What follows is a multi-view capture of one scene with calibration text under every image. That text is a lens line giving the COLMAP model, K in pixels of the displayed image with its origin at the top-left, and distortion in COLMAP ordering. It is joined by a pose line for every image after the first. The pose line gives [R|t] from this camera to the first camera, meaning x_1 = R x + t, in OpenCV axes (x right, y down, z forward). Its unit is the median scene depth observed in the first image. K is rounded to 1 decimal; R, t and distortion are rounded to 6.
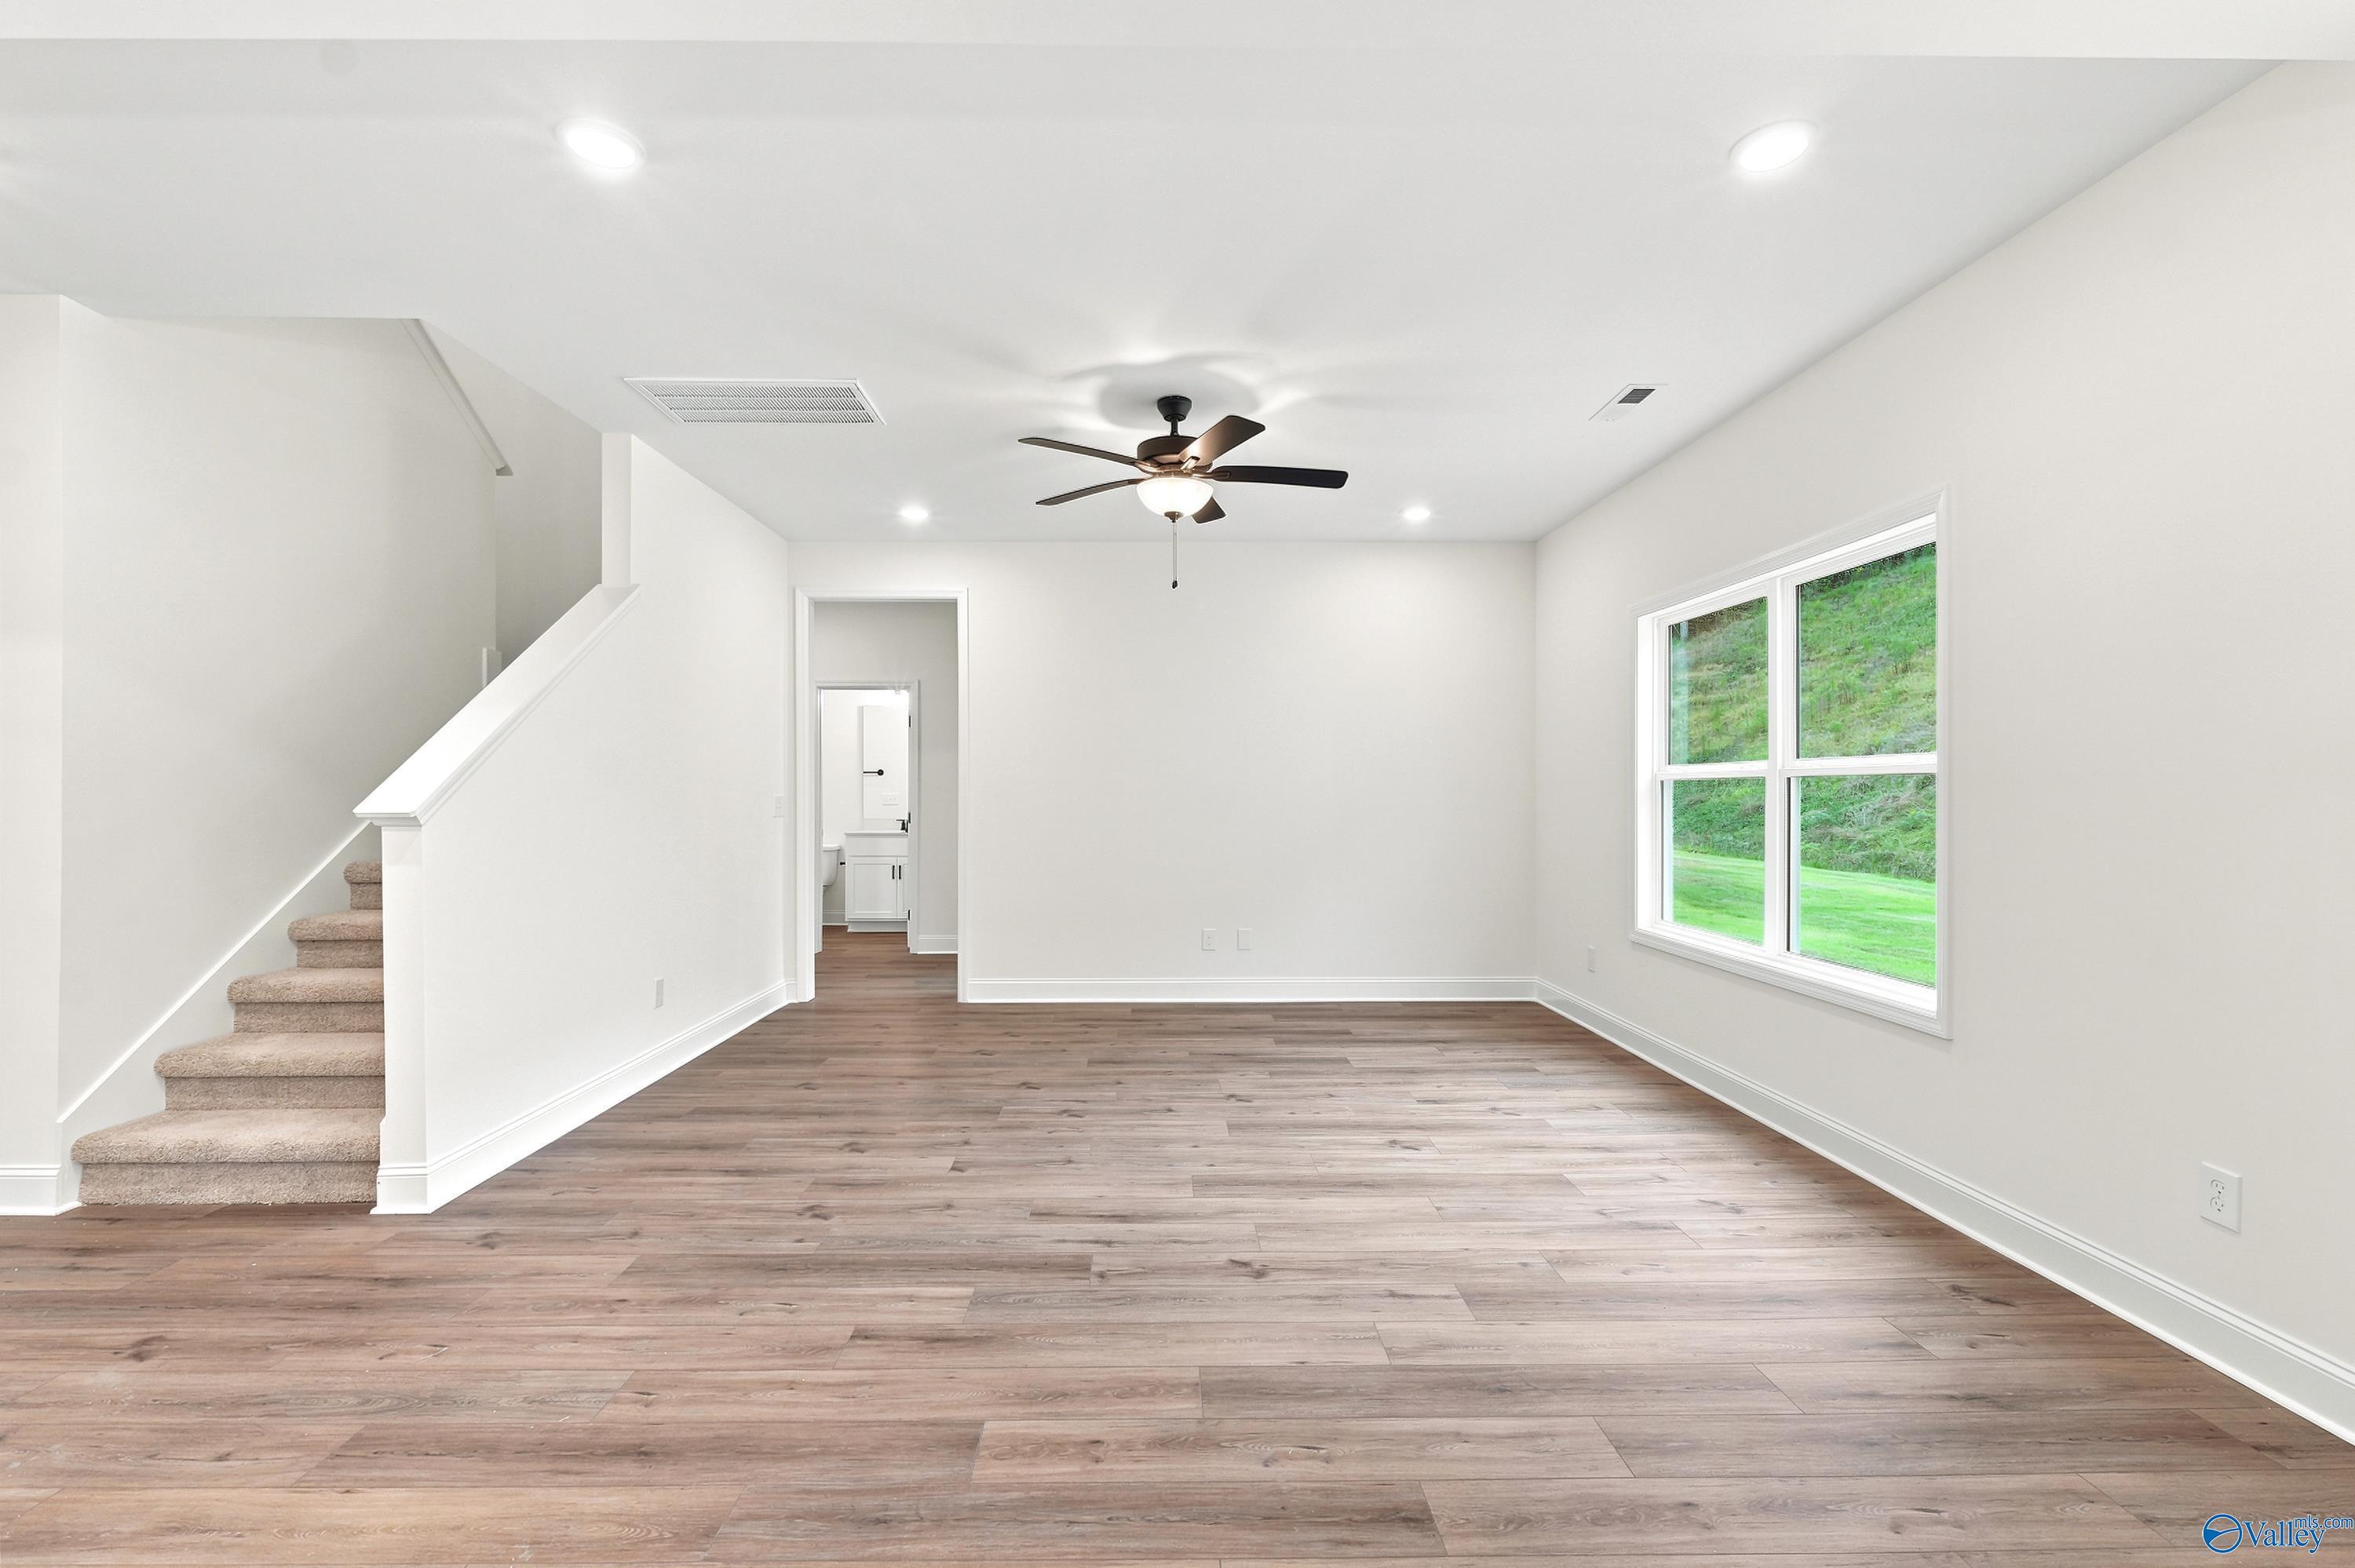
lens RADIAL K [[992.2, 0, 1162.2], [0, 992.2, 783.8], [0, 0, 1]] dist [0.000945, 0.000110]
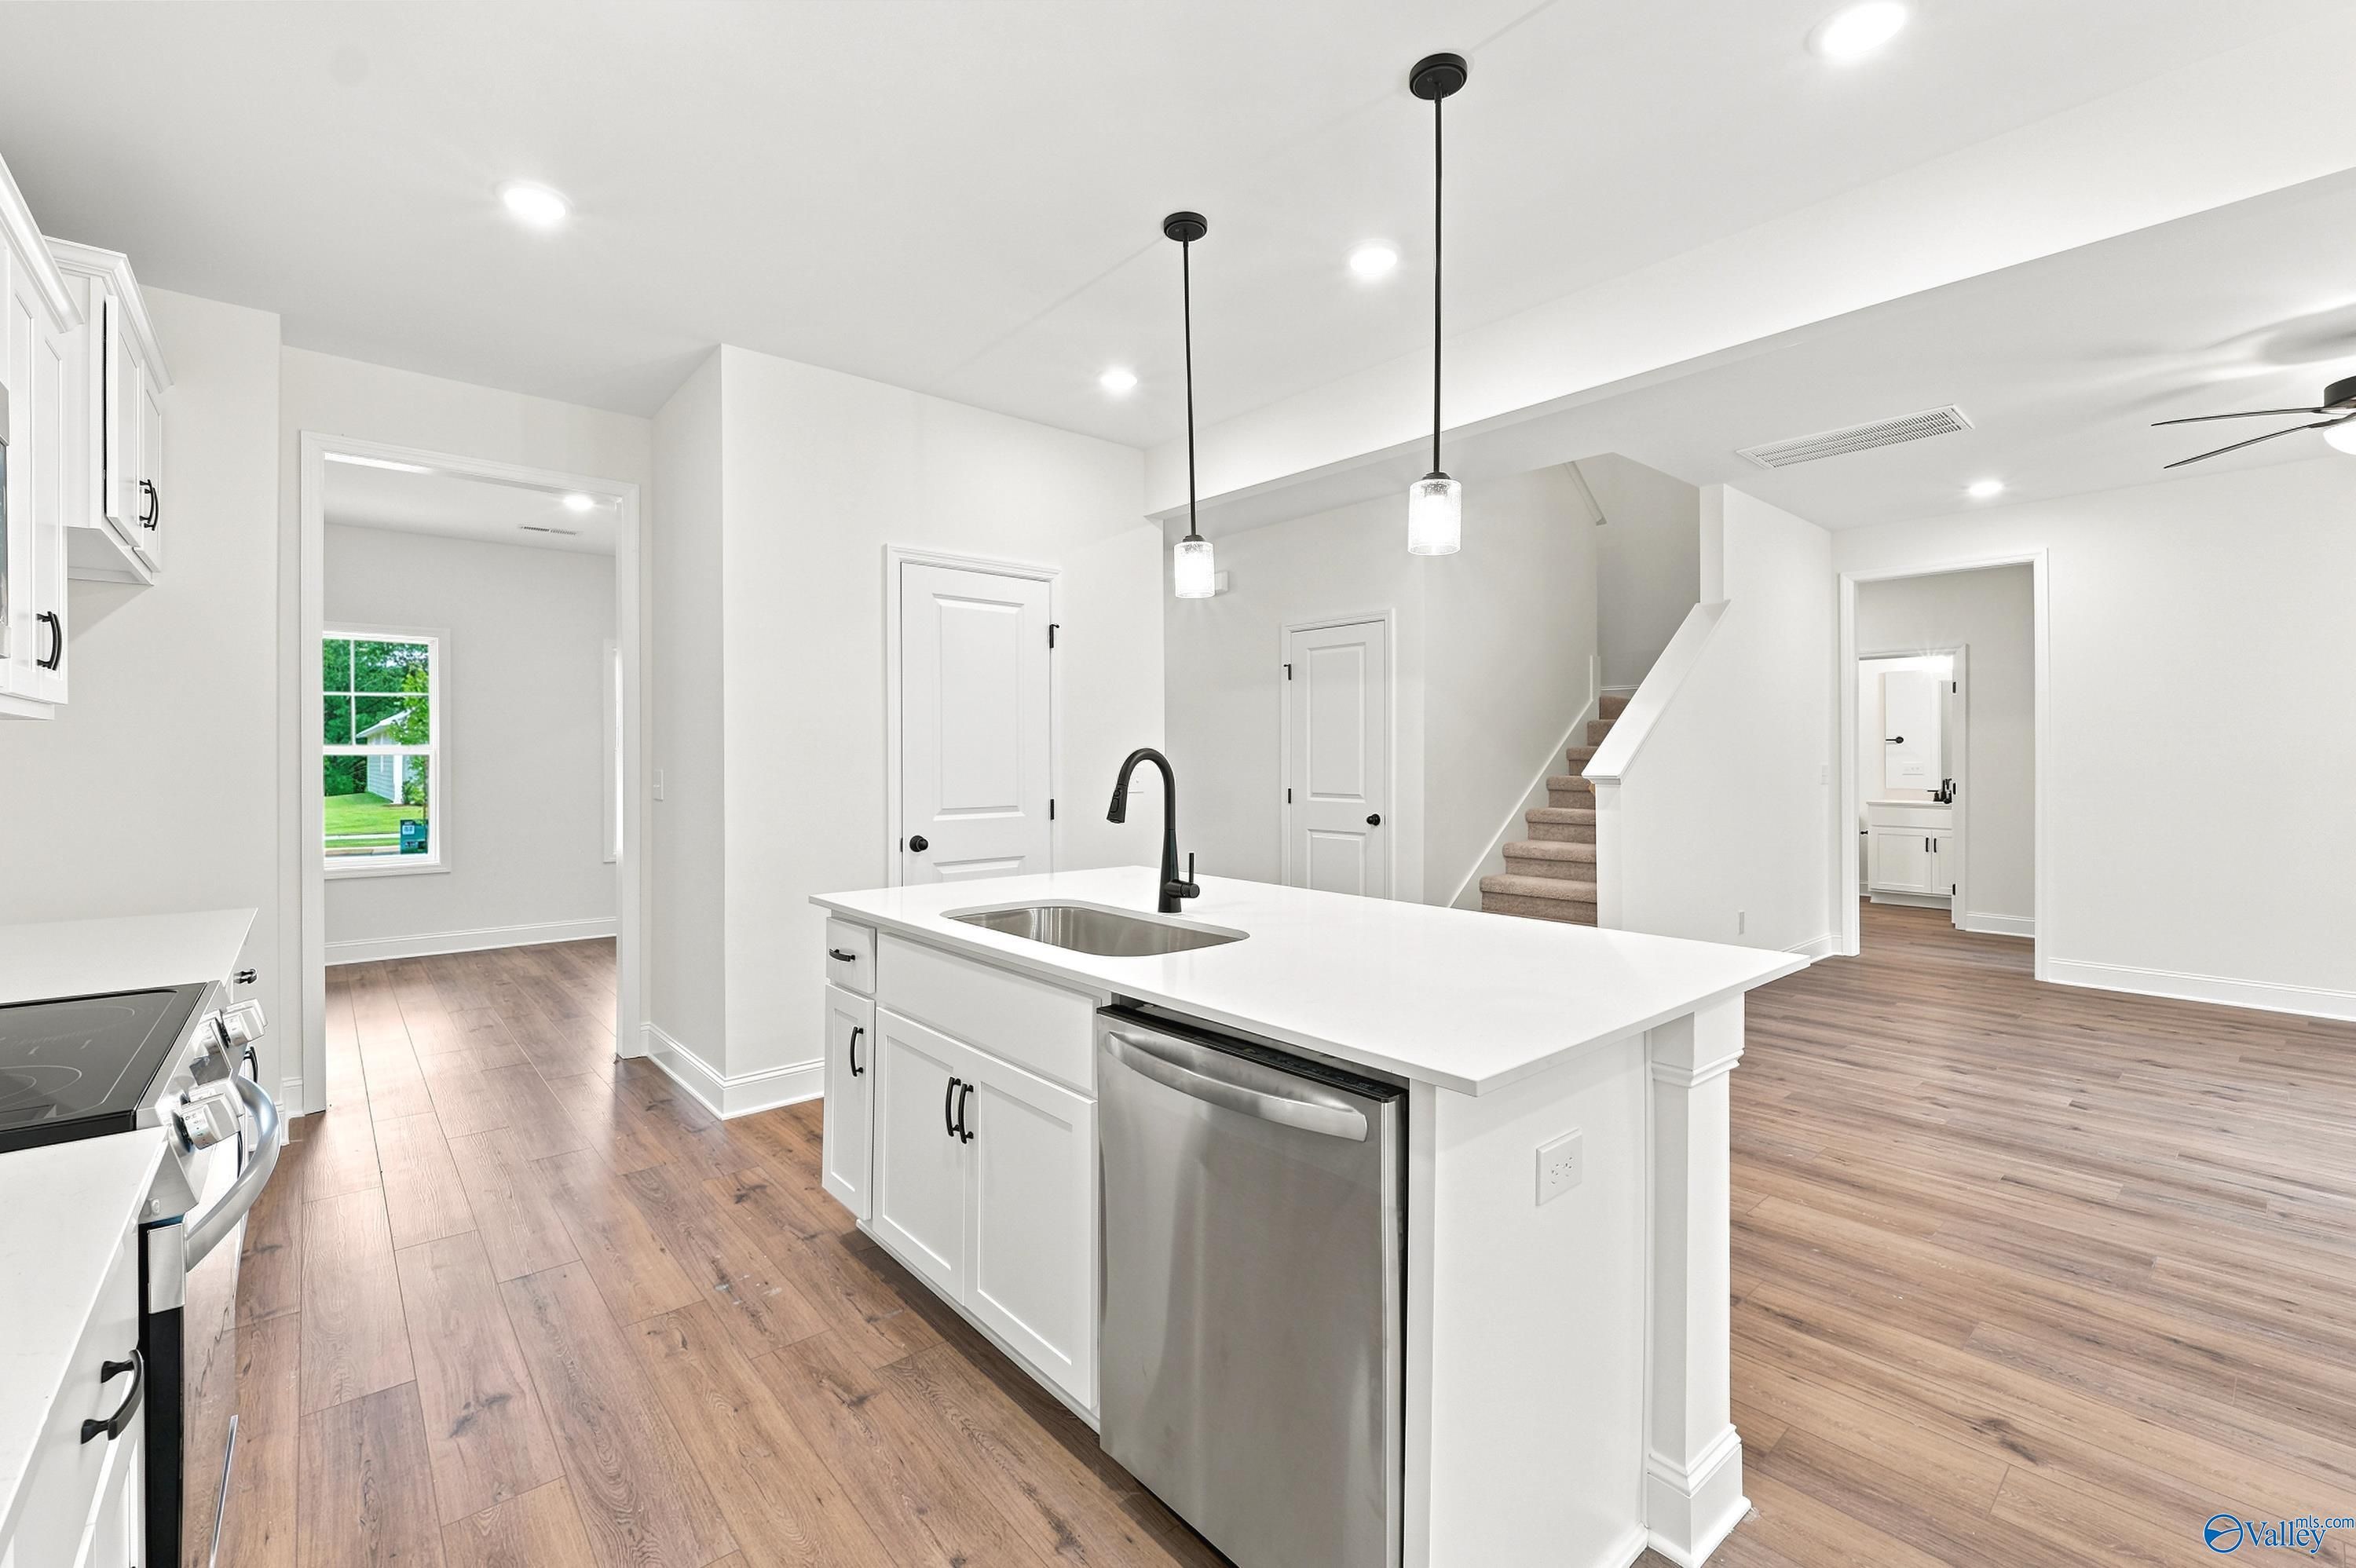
lens RADIAL K [[996.0, 0, 1173.0], [0, 996.0, 761.9], [0, 0, 1]] dist [-0.001226, -0.000575]
pose [[0.643751, 0.001774, -0.765233, -0.008557], [0.006046, 0.999954, 0.007404, -0.007066], [0.765211, -0.009393, 0.643711, -0.432152]]
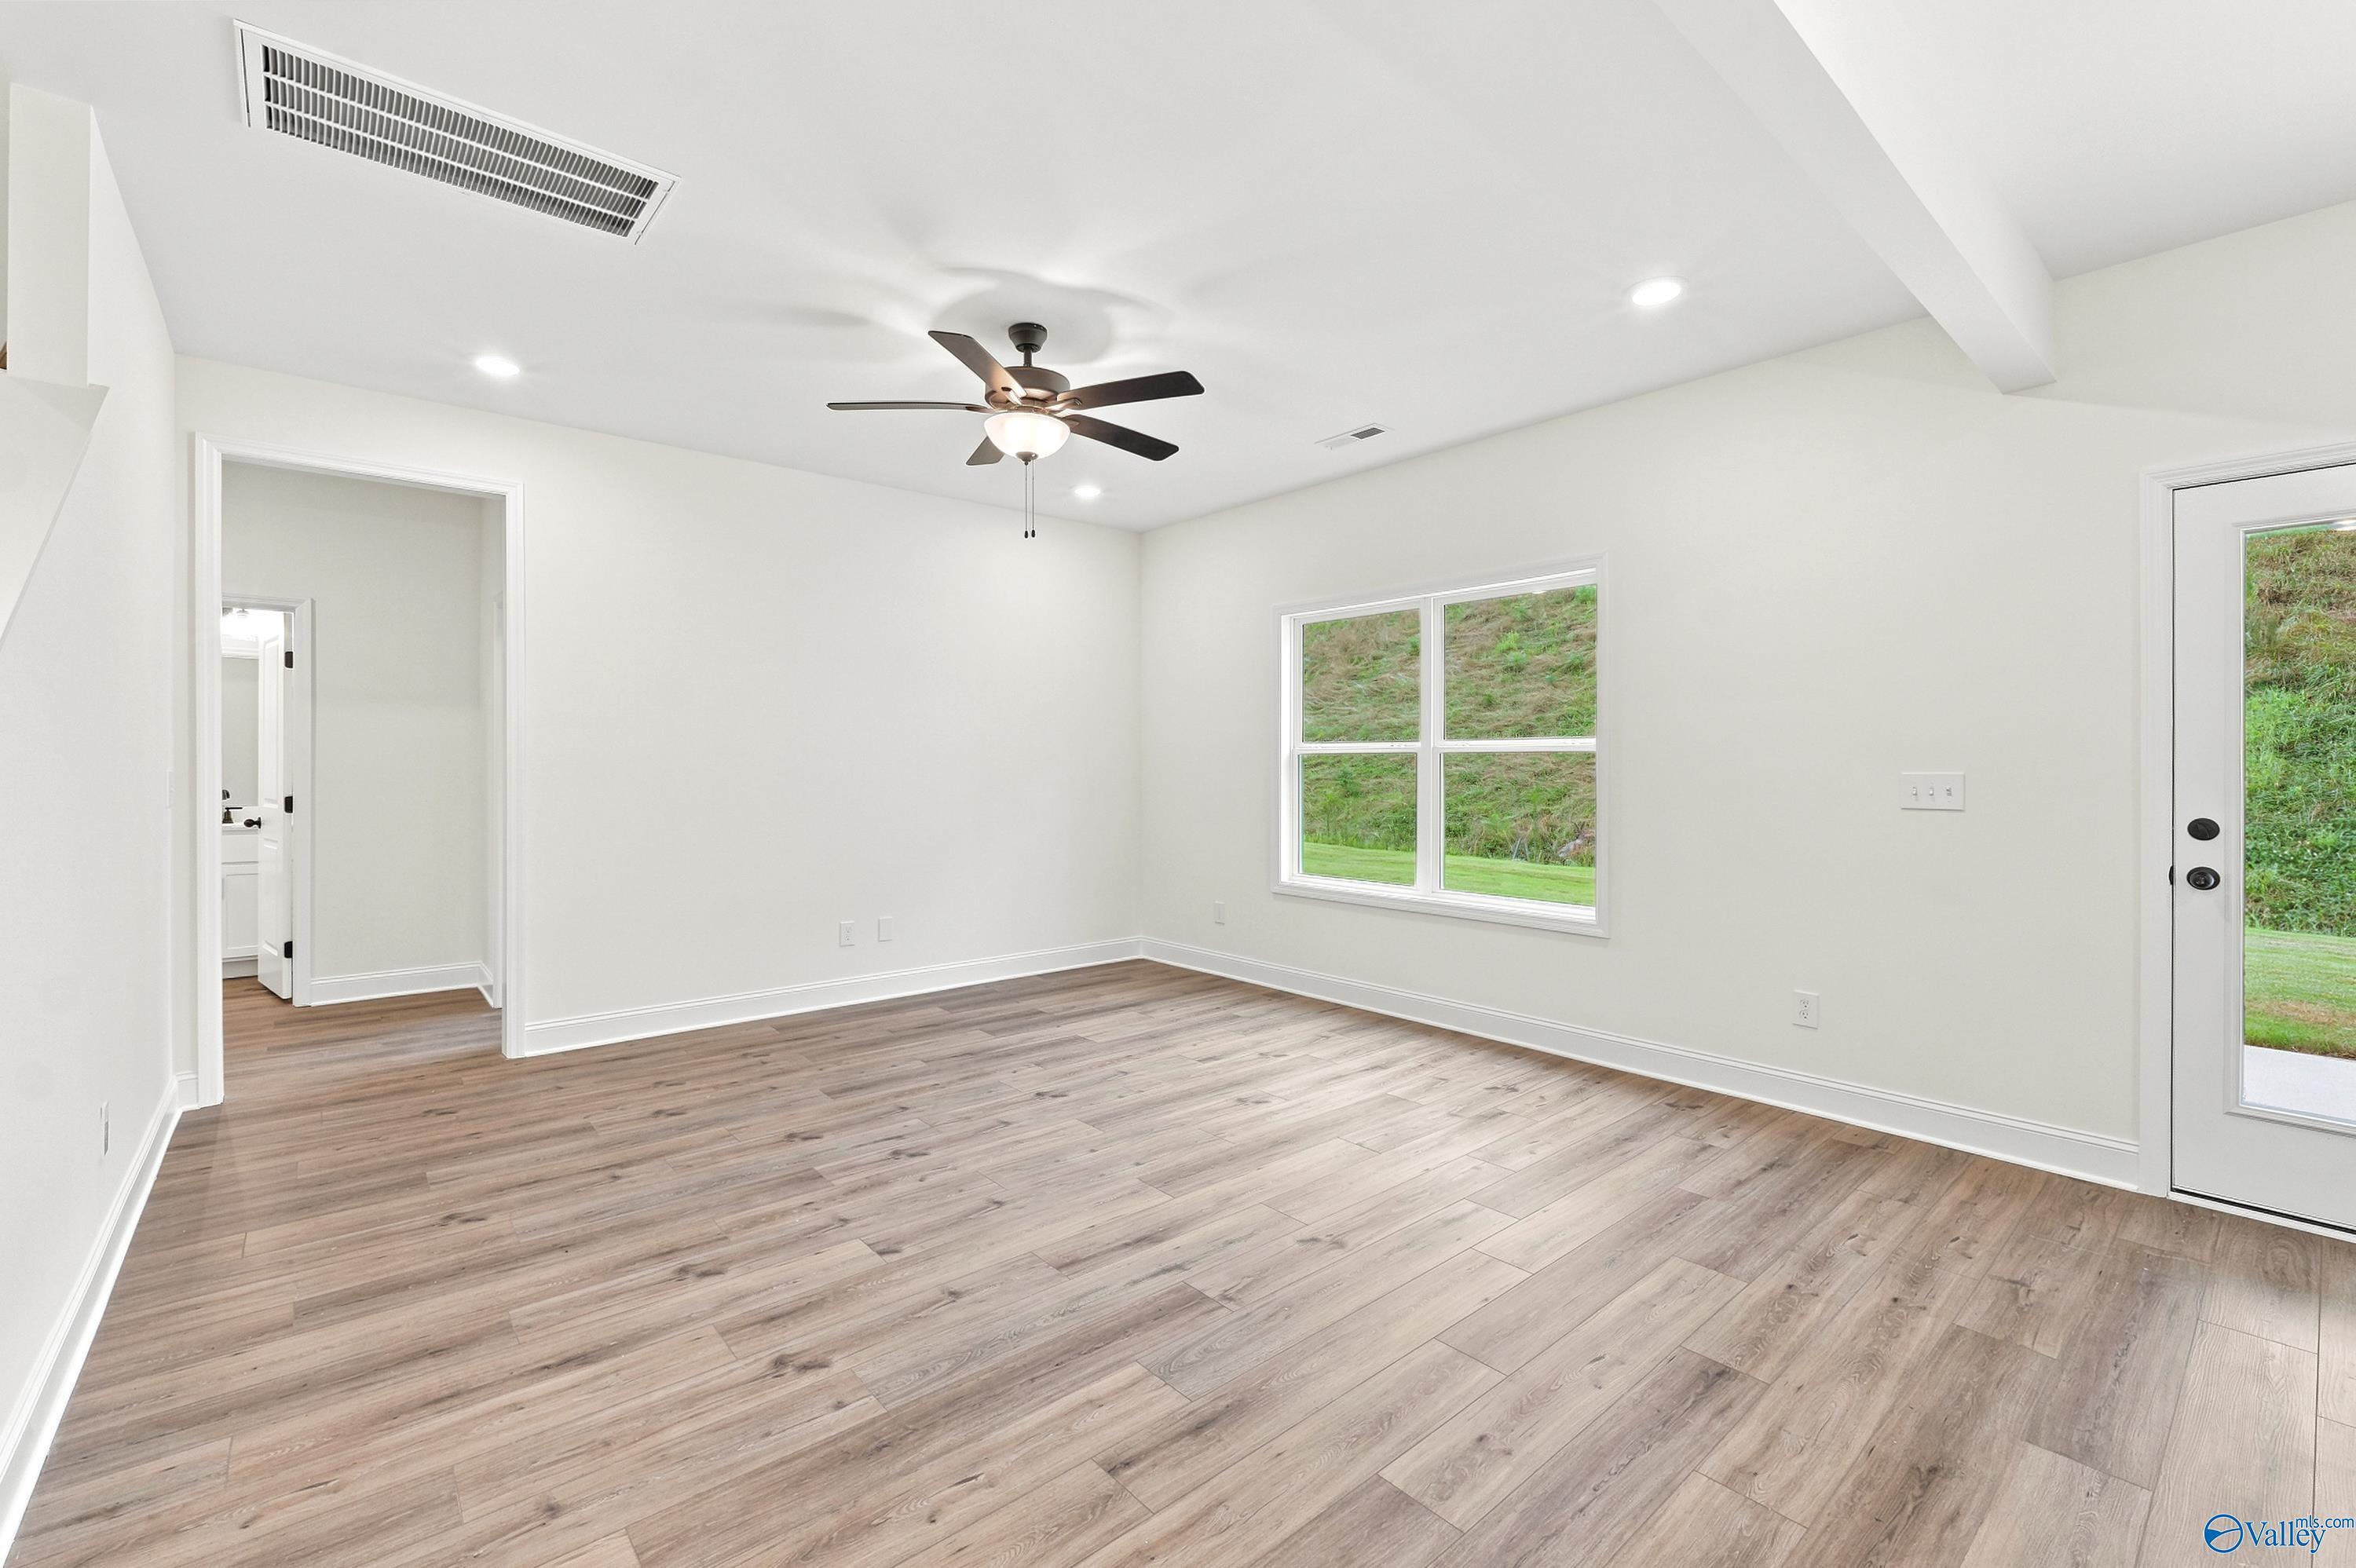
lens RADIAL K [[996.0, 0, 1173.0], [0, 996.0, 761.9], [0, 0, 1]] dist [-0.001226, -0.000575]
pose [[0.770578, 0.001020, 0.637345, -0.486175], [-0.005260, 0.999975, 0.004760, -0.000801], [-0.637324, -0.007021, 0.770564, 0.236045]]
